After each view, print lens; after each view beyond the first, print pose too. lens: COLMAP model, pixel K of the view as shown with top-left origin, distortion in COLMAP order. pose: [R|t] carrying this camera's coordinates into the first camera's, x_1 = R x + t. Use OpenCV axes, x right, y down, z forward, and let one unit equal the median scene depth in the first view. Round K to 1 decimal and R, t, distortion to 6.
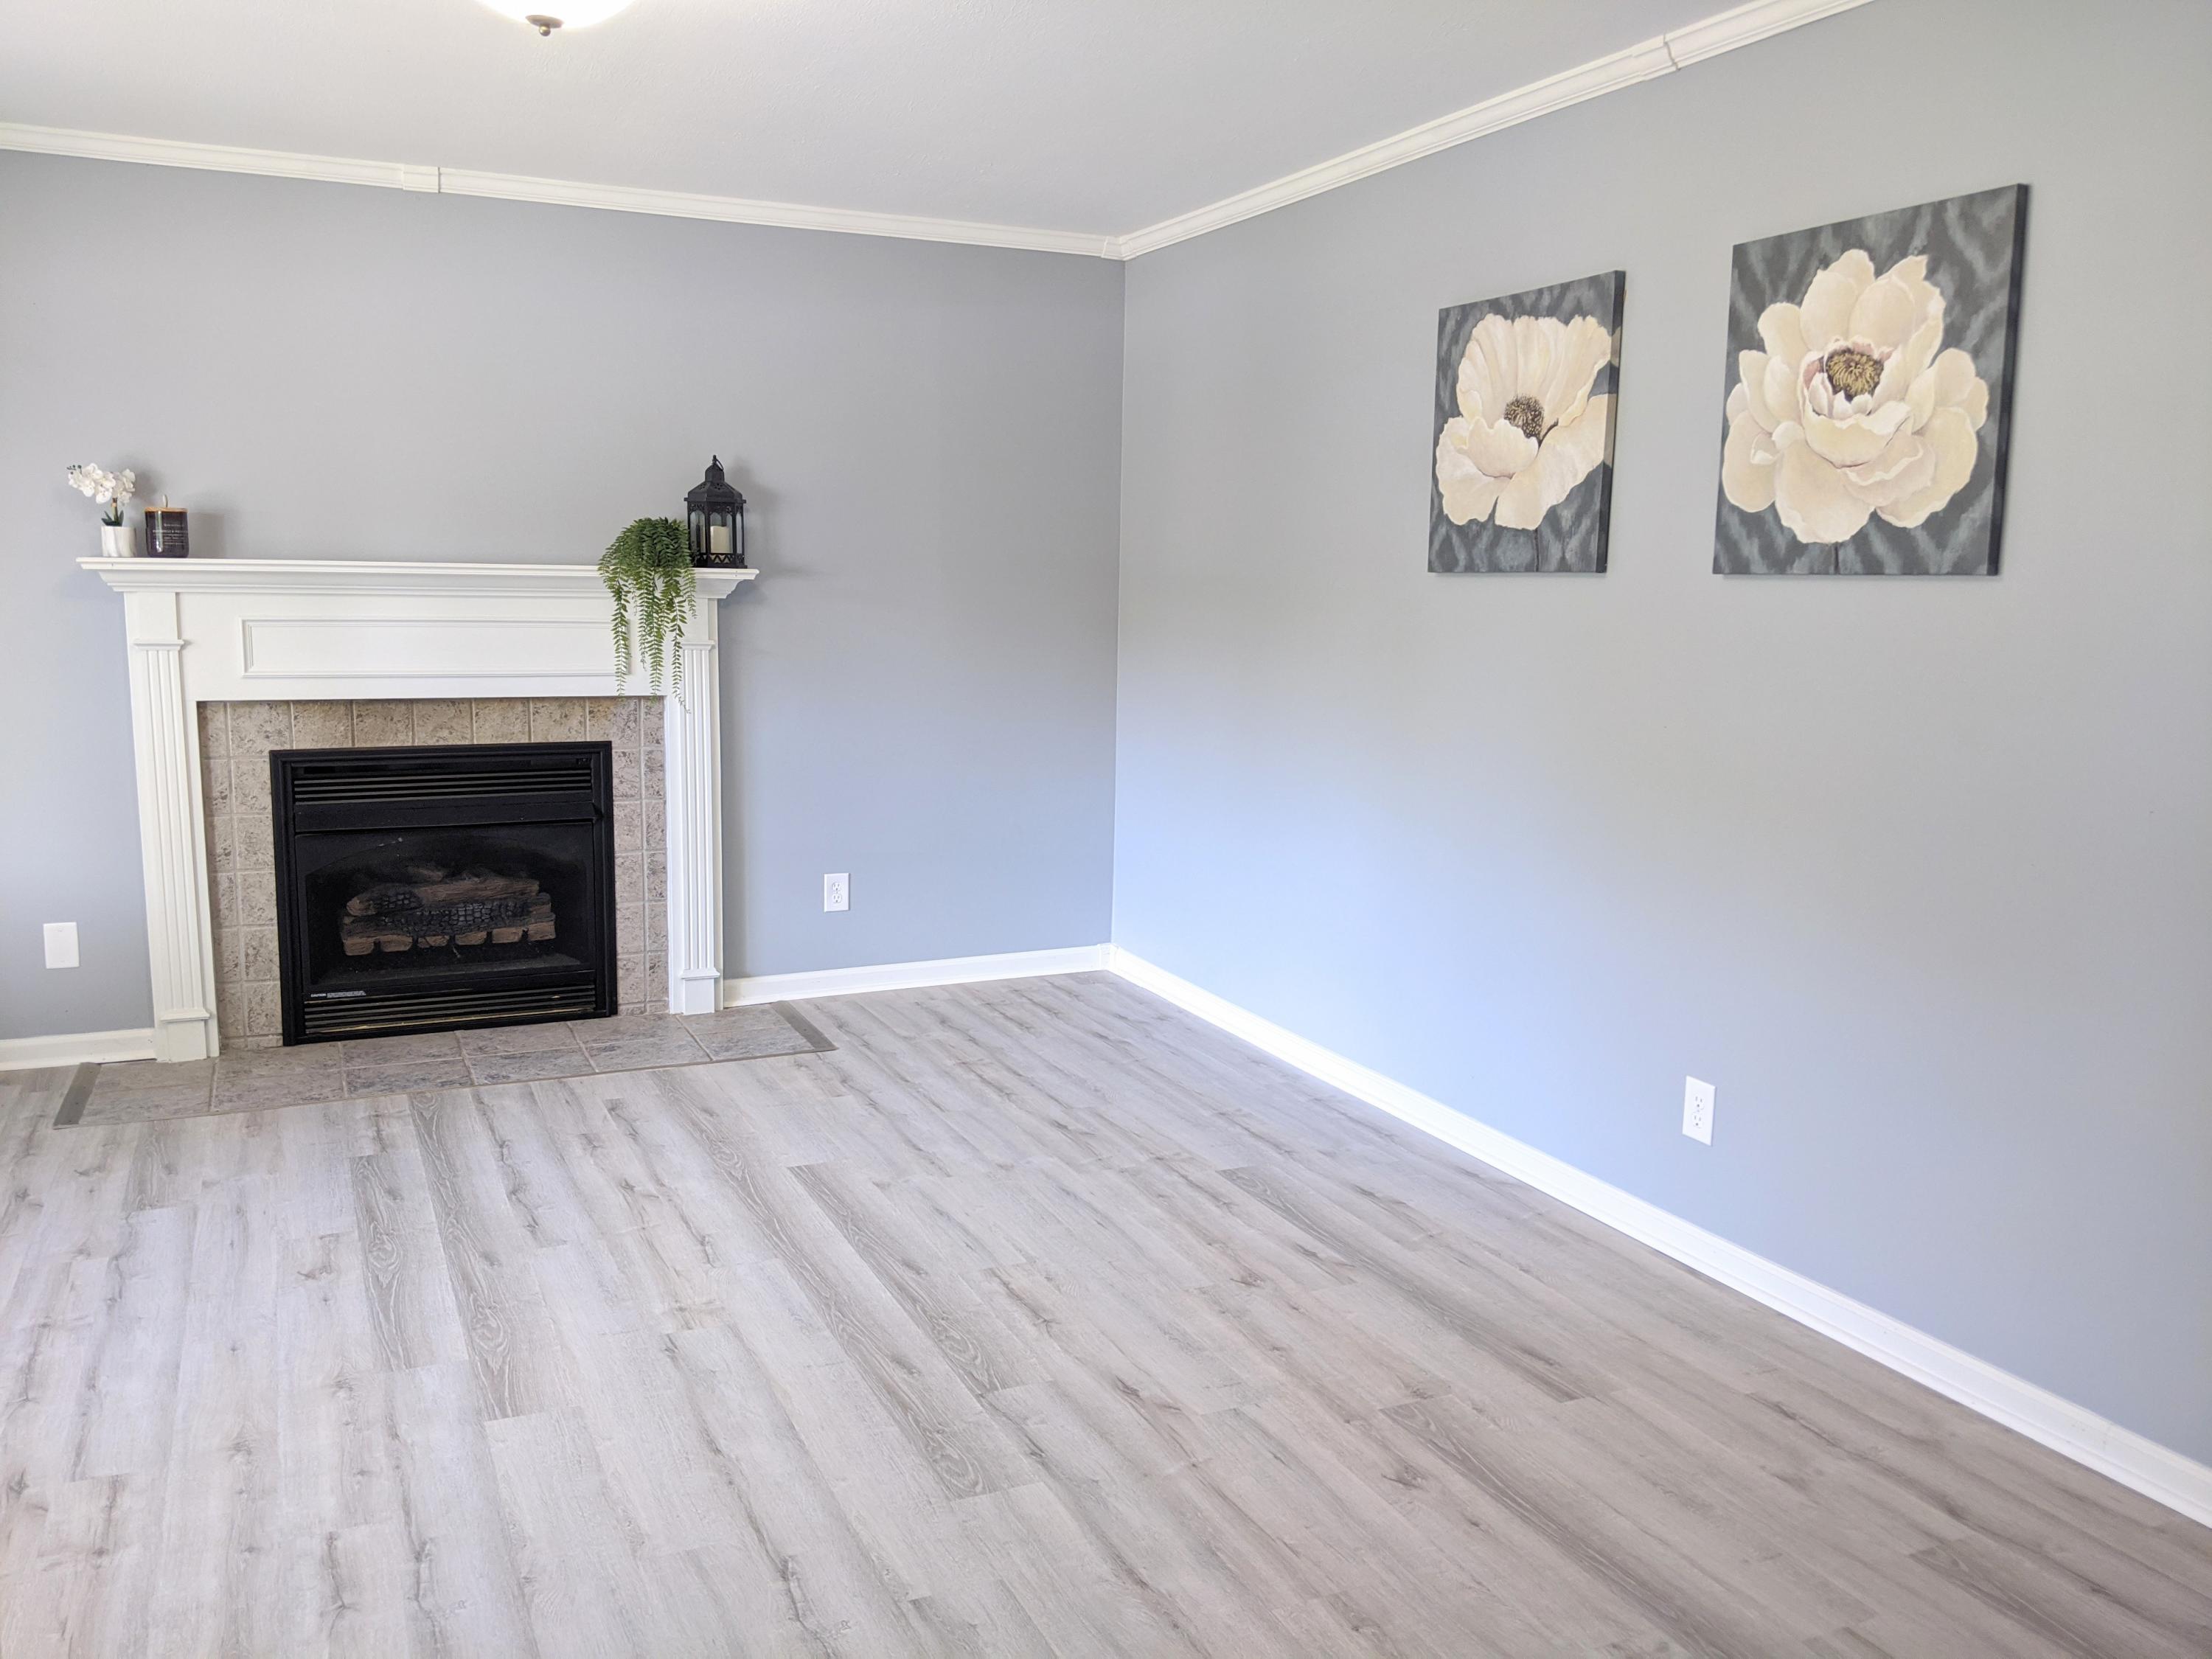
lens RADIAL K [[1763.3, 0, 1106.0], [0, 1763.3, 829.5], [0, 0, 1]] dist [0.110176, -0.189849]
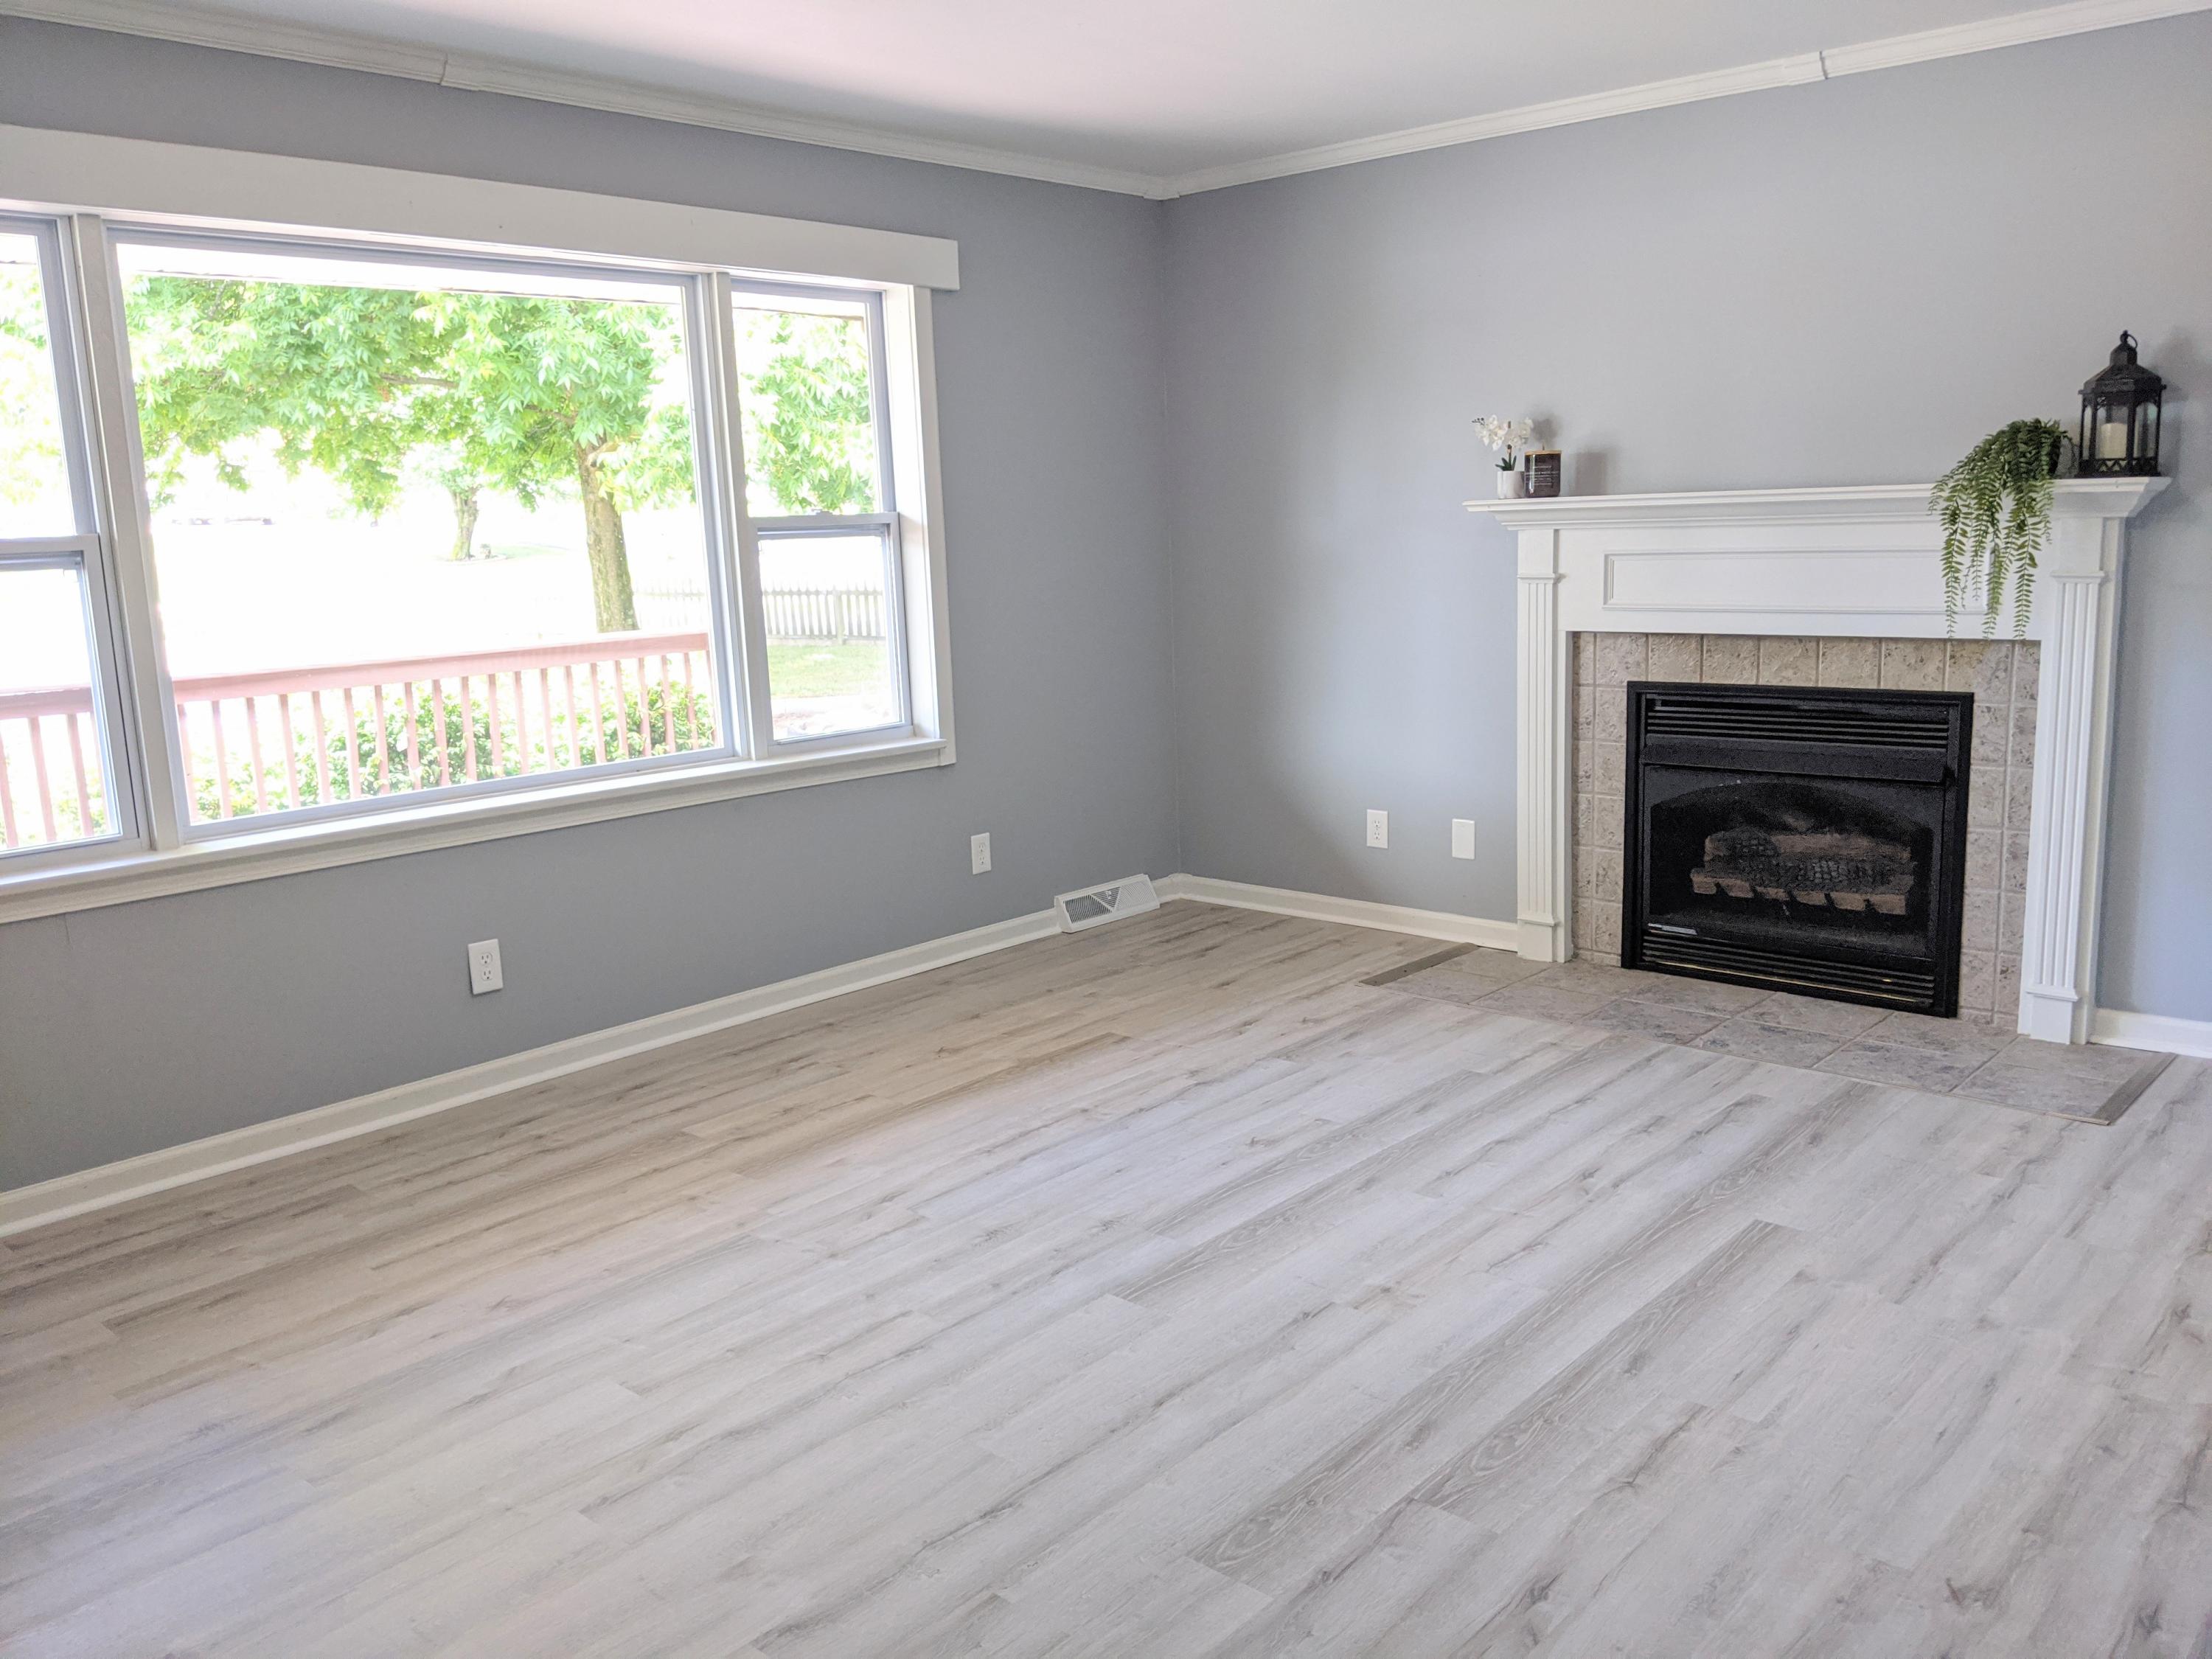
lens RADIAL K [[1763.3, 0, 1106.0], [0, 1763.3, 829.5], [0, 0, 1]] dist [0.110176, -0.189849]
pose [[0.400527, 0.135363, -0.906231, 0.355021], [-0.093415, 0.989907, 0.106575, -0.041008], [0.911511, 0.041970, 0.409130, 0.312503]]
